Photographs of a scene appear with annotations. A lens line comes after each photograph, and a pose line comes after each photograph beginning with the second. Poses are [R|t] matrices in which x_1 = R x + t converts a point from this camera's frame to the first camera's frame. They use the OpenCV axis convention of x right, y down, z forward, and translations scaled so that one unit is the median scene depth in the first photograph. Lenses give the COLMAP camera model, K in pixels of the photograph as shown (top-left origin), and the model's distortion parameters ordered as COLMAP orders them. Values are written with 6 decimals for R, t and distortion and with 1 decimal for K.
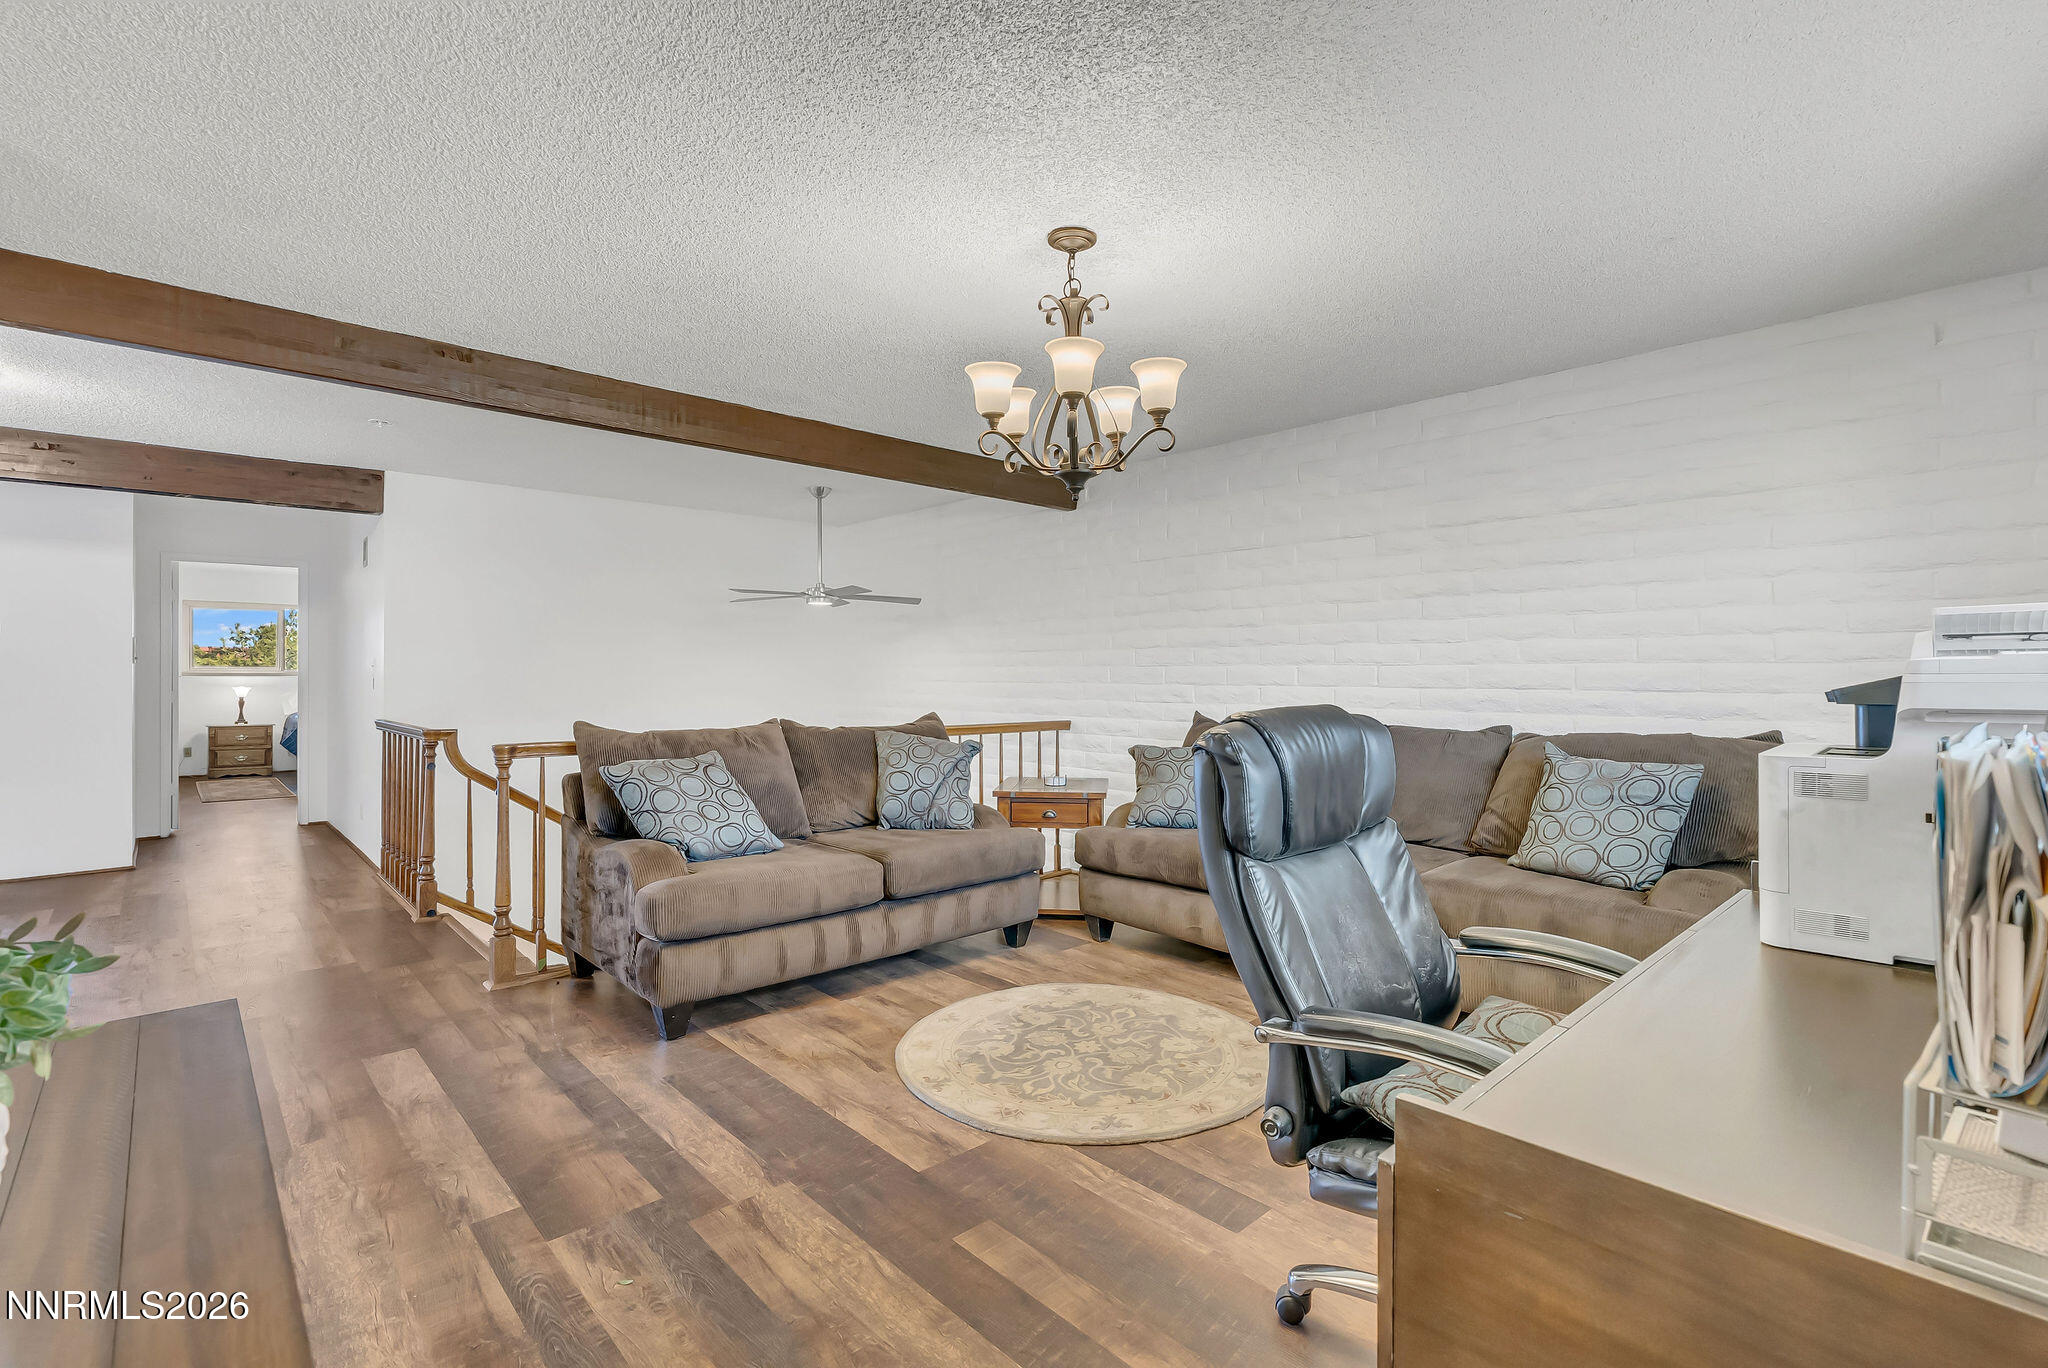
lens RADIAL K [[935.8, 0, 1030.6], [0, 935.8, 673.7], [0, 0, 1]] dist [-0.007868, 0.003179]
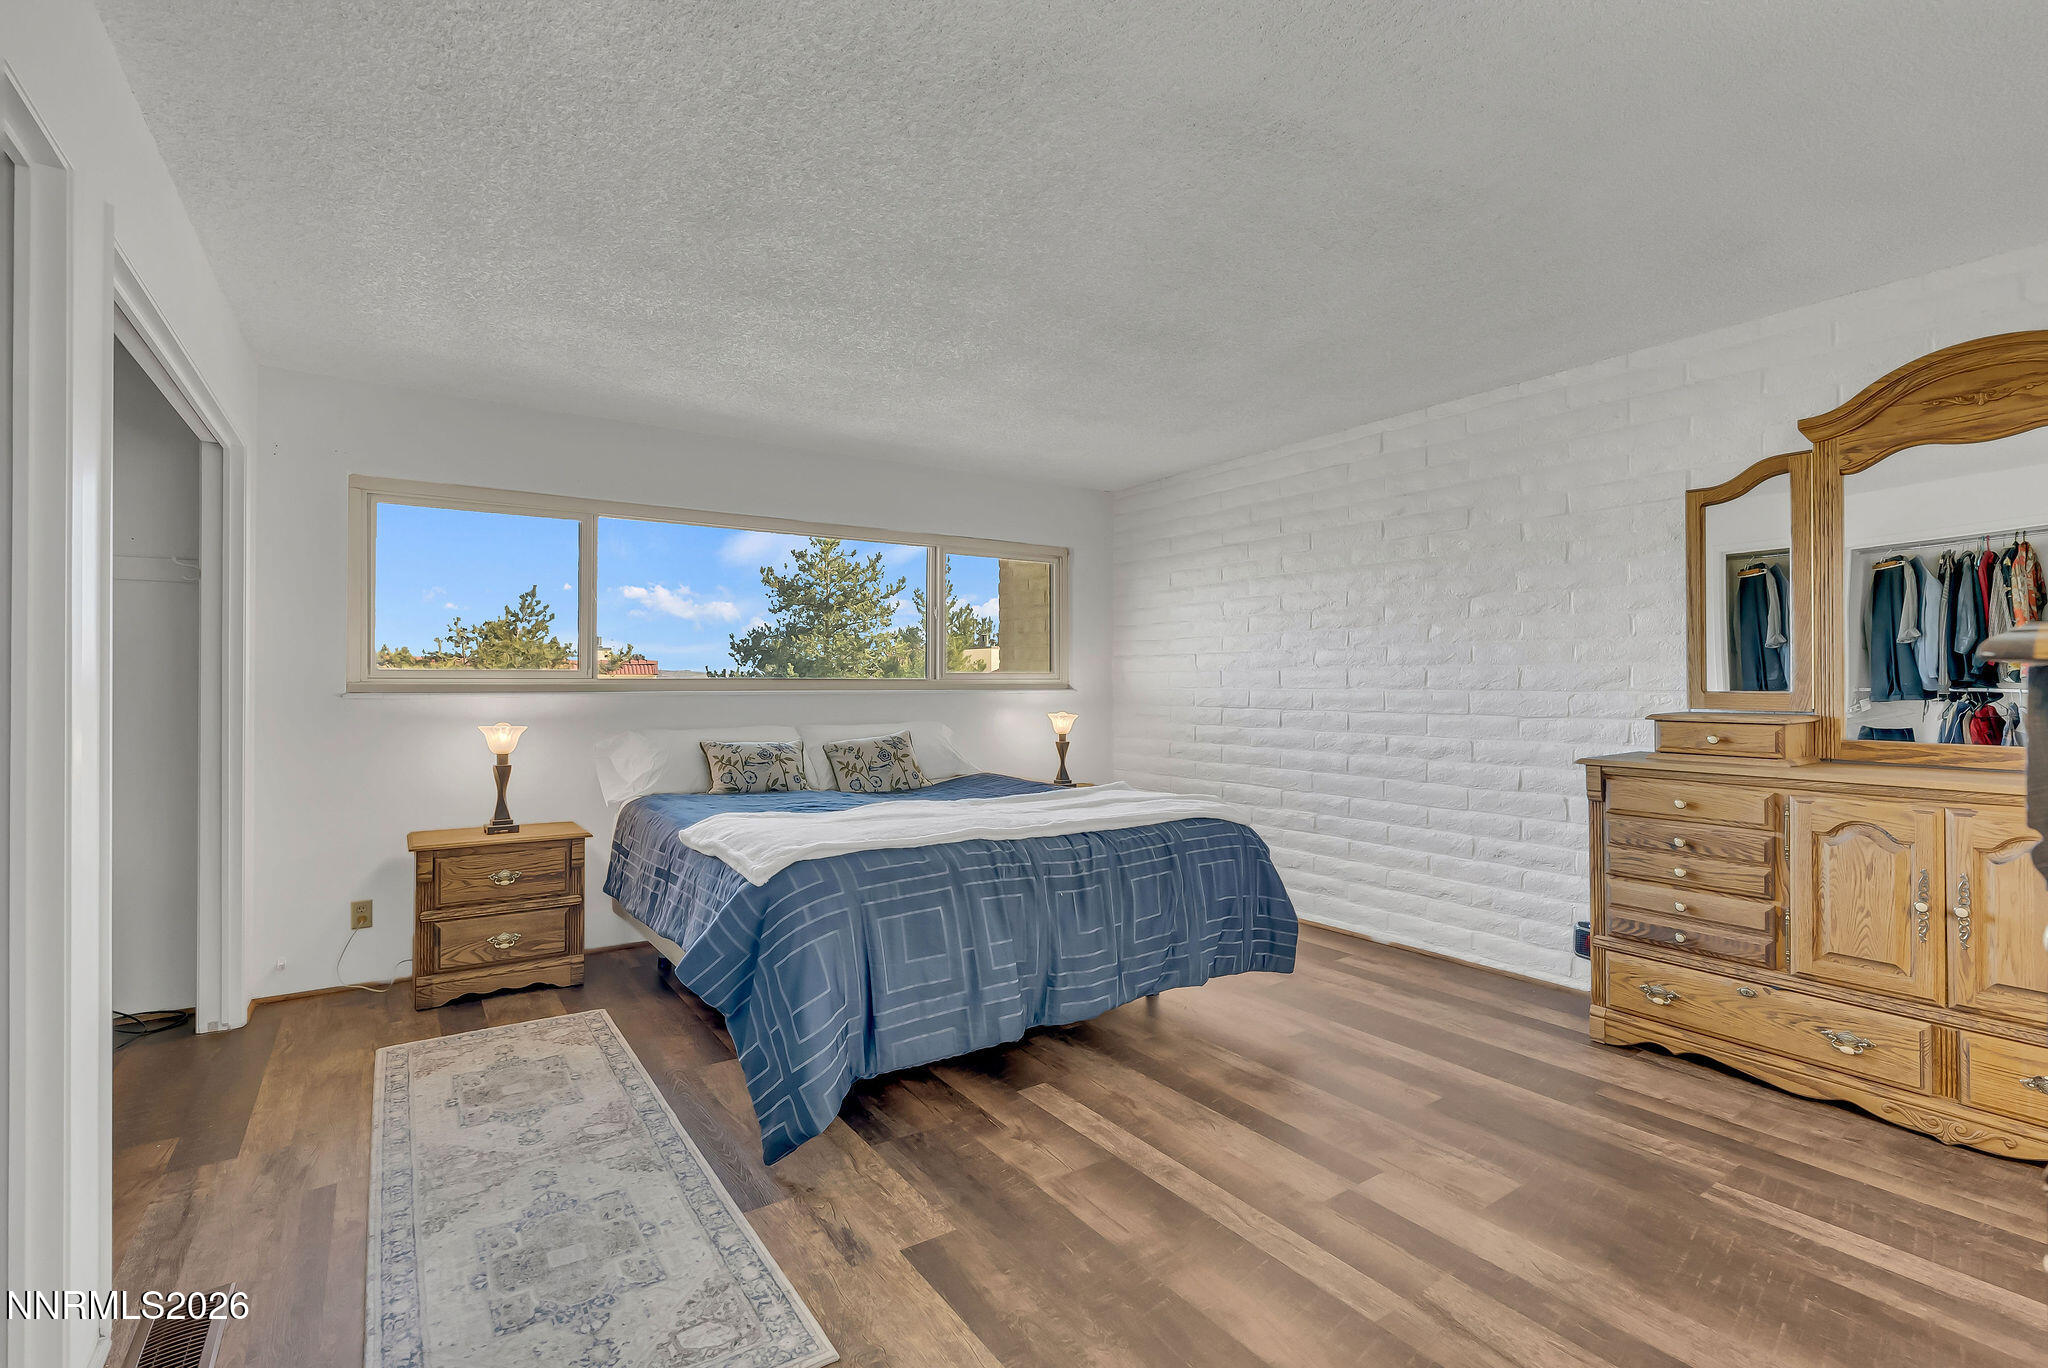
lens RADIAL K [[935.8, 0, 1019.7], [0, 935.8, 680.9], [0, 0, 1]] dist [-0.007868, 0.003179]
pose [[0.987864, -0.006645, -0.155181, -1.837625], [0.006481, 0.999978, -0.001561, -0.000350], [0.155187, 0.000537, 0.987885, 2.096311]]
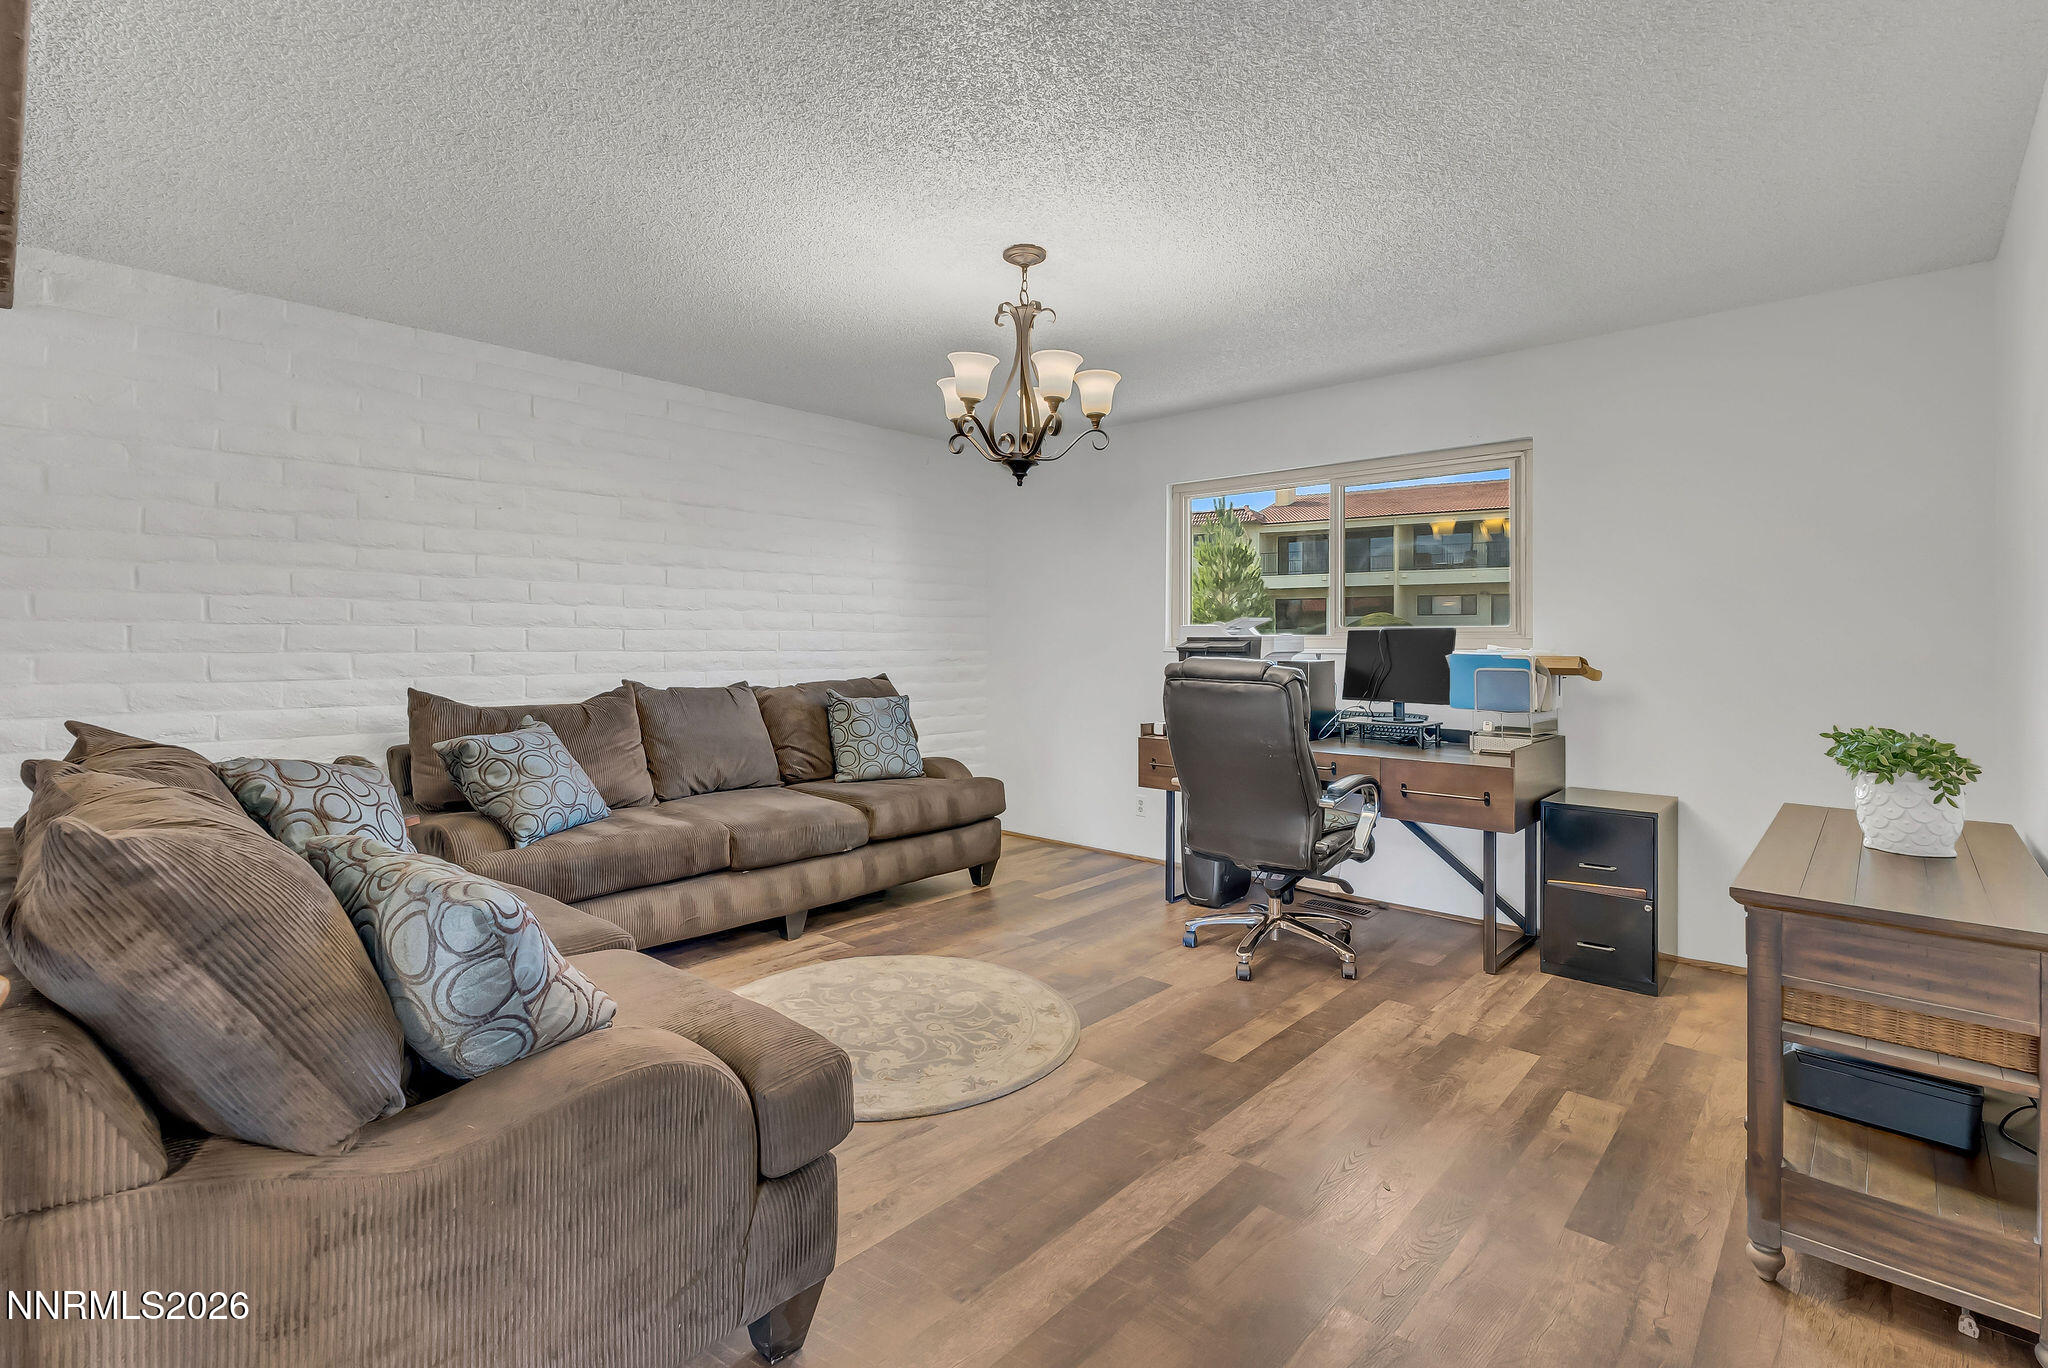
lens RADIAL K [[935.8, 0, 1023.0], [0, 935.8, 644.2], [0, 0, 1]] dist [-0.007868, 0.003179]
pose [[-0.077273, -0.003392, 0.997004, -0.798815], [-0.004140, 0.999987, 0.003081, 0.002401], [-0.997001, -0.003890, -0.077286, 0.806729]]
